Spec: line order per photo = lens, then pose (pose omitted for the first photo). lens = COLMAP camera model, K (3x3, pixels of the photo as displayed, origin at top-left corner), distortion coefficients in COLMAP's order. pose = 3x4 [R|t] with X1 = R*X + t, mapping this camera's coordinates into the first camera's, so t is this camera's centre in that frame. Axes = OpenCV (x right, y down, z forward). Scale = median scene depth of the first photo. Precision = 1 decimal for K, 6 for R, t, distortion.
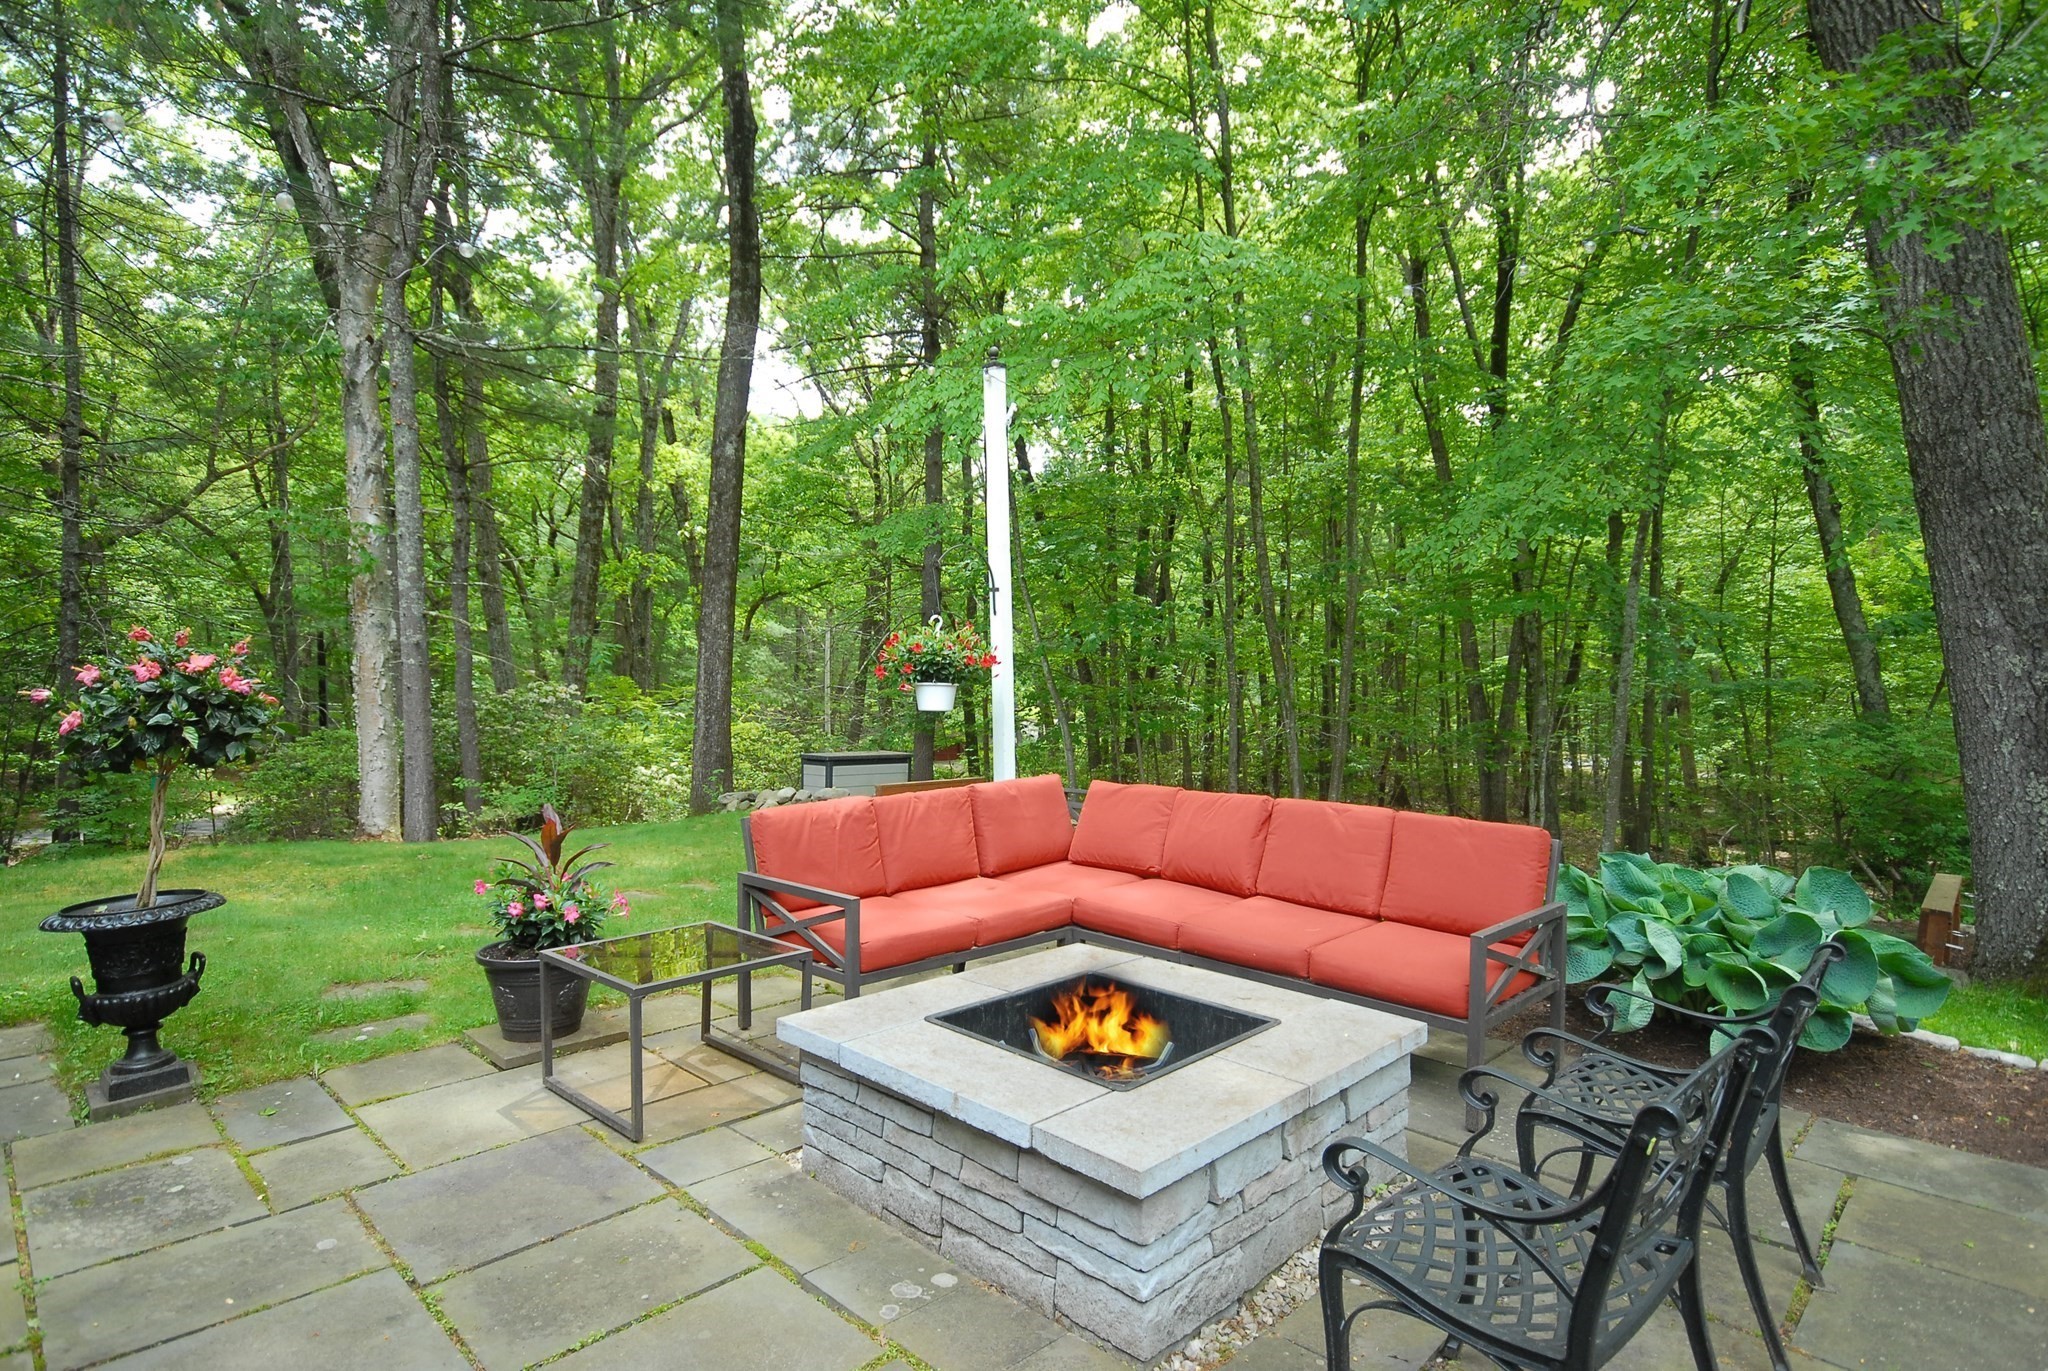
lens RADIAL K [[1105.3, 0, 1021.7], [0, 1105.3, 684.2], [0, 0, 1]] dist [0.020926, 0.000483]
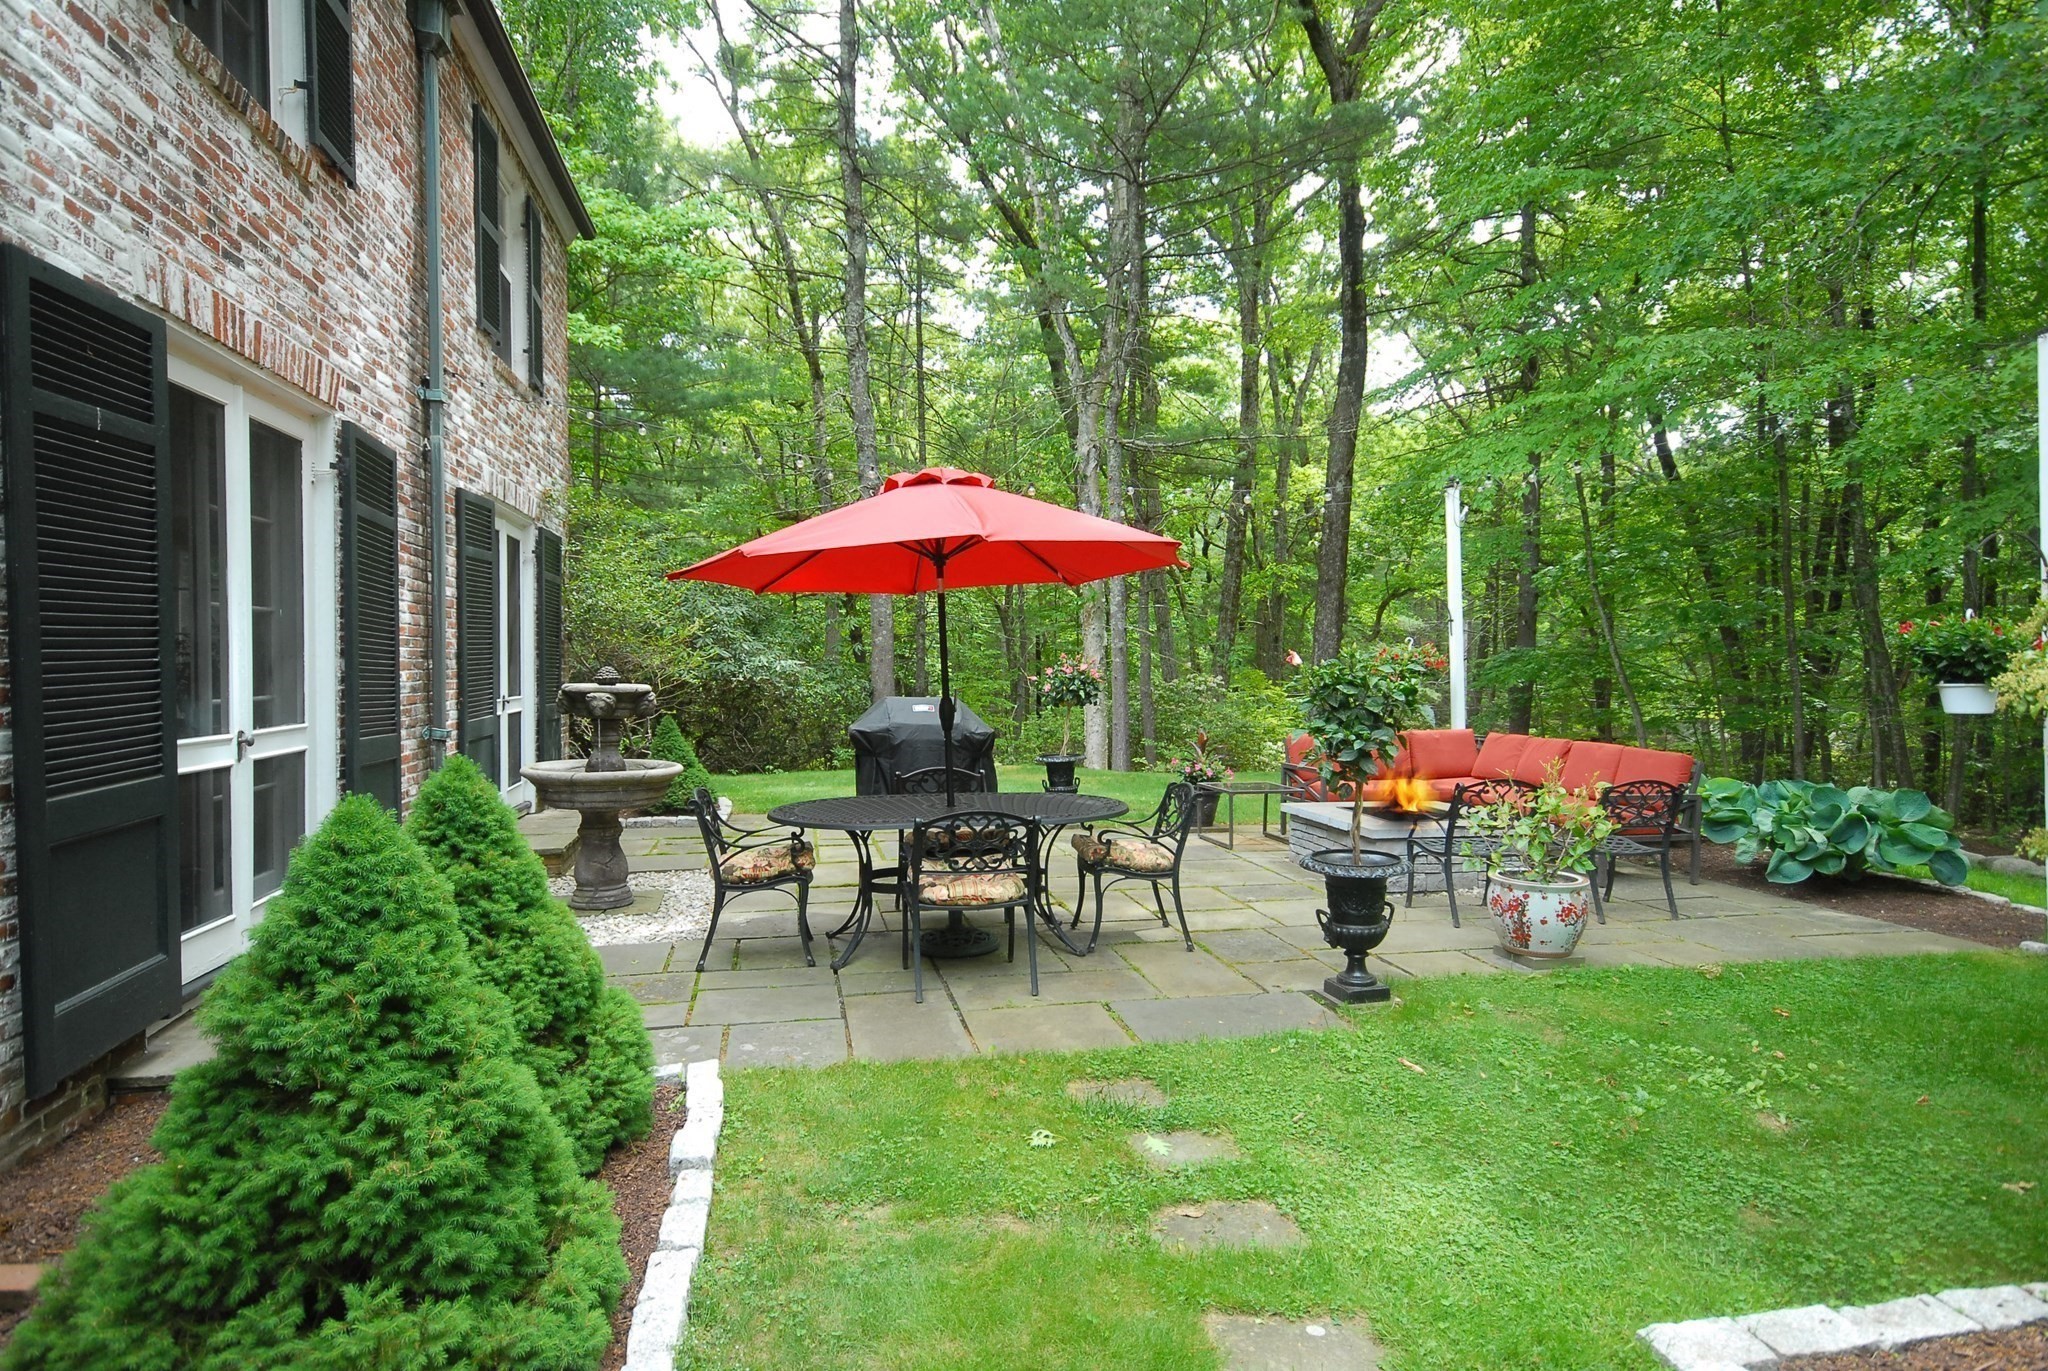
lens RADIAL K [[1105.3, 0, 1020.8], [0, 1105.3, 680.5], [0, 0, 1]] dist [0.020926, 0.000483]
pose [[0.844416, 0.008808, -0.535616, 0.055902], [-0.006797, 0.999960, 0.005728, -0.000114], [0.535645, -0.001197, 0.844442, -0.130644]]
